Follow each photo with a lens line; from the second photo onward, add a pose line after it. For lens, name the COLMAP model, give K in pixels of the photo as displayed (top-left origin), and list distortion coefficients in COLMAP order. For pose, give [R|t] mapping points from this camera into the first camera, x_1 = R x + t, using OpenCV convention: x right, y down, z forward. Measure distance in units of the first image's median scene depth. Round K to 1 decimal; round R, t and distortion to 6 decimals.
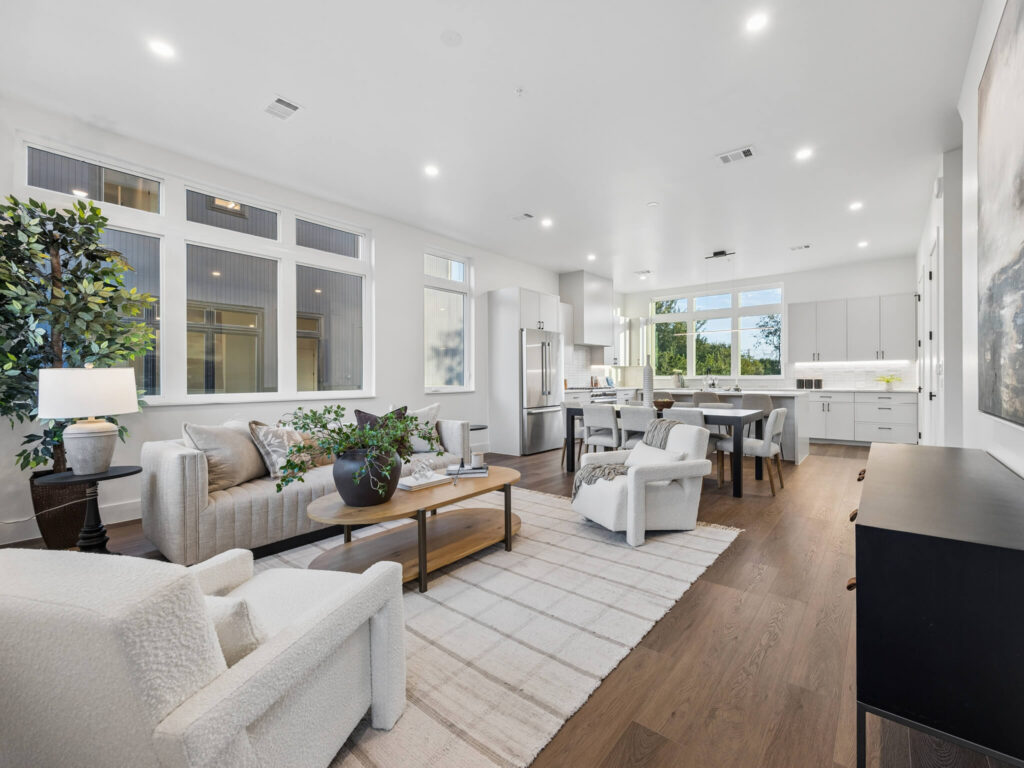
lens RADIAL K [[442.5, 0, 551.6], [0, 442.5, 380.6], [0, 0, 1]] dist [-0.002758, -0.000929]
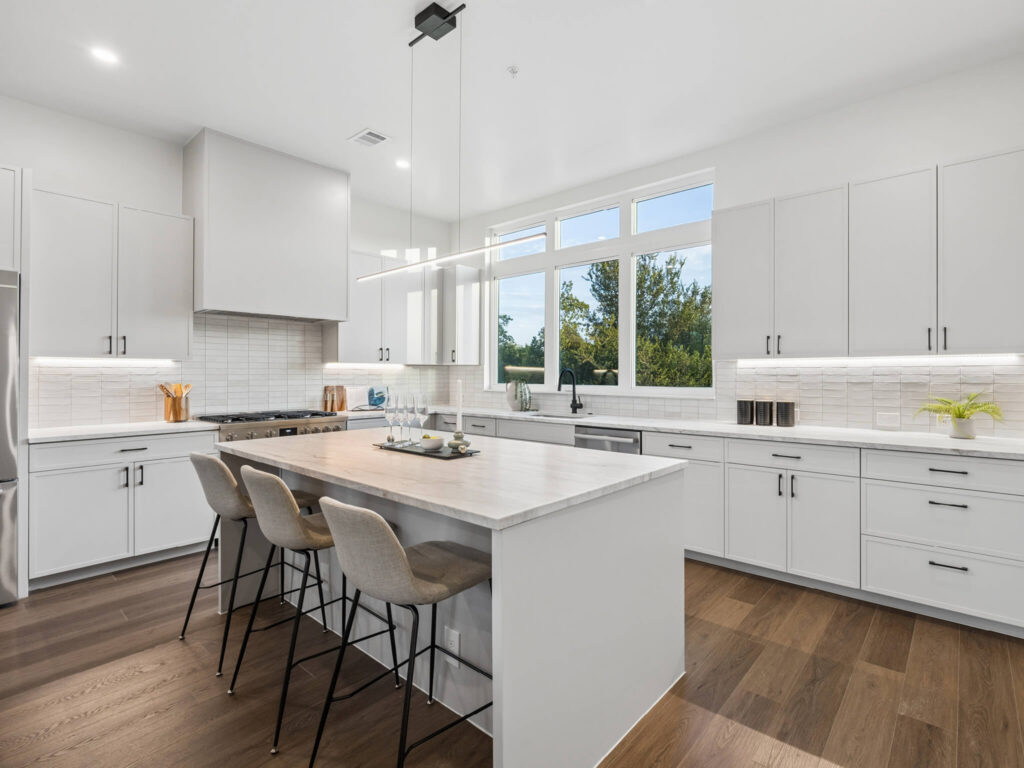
lens RADIAL K [[495.5, 0, 592.7], [0, 495.5, 374.7], [0, 0, 1]] dist [-0.011763, 0.000775]
pose [[0.999943, 0.005358, -0.009267, 0.688619], [-0.005396, 0.999977, -0.004054, -0.038376], [0.009245, 0.004104, 0.999949, 0.885697]]
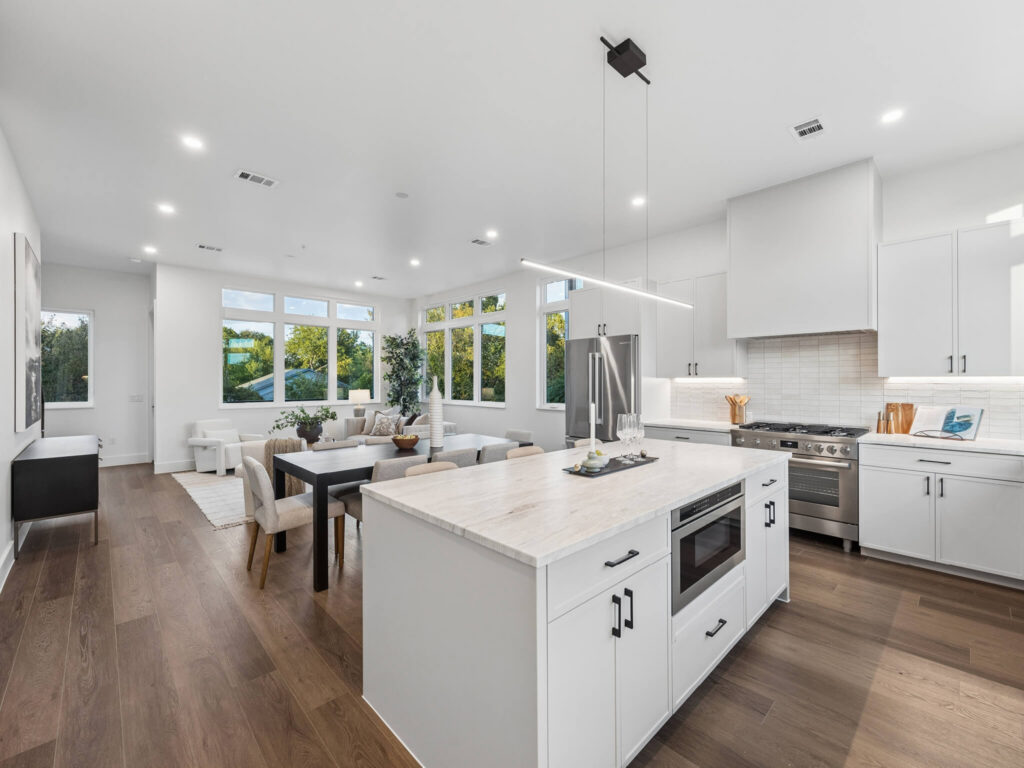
lens RADIAL K [[424.7, 0, 521.9], [0, 424.7, 380.6], [0, 0, 1]] dist [-0.009190, 0.001256]
pose [[-0.154149, 0.000937, -0.988047, 0.963687], [-0.003944, 0.999991, 0.001564, -0.054333], [0.988040, 0.004138, -0.154144, 1.332026]]
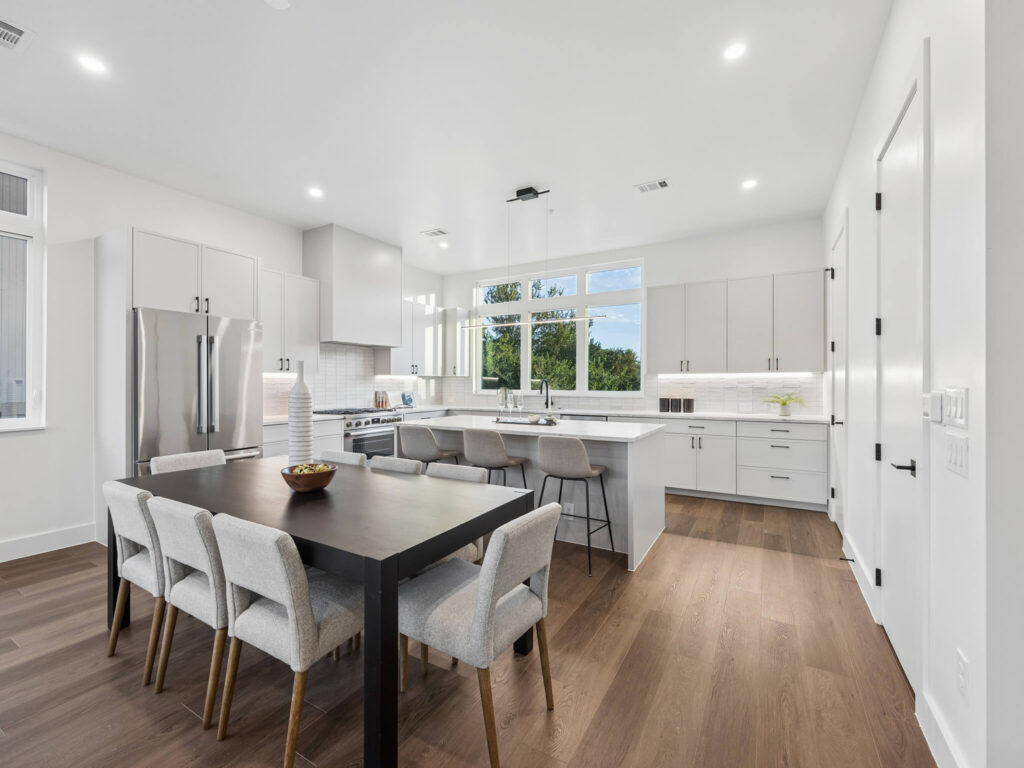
lens RADIAL K [[433.8, 0, 518.4], [0, 433.8, 385.6], [0, 0, 1]] dist [-0.000543, -0.000346]
pose [[0.993140, 0.003182, 0.116891, 0.419341], [-0.003446, 0.999992, 0.002052, -0.037202], [-0.116883, -0.002441, 0.993143, 0.580336]]
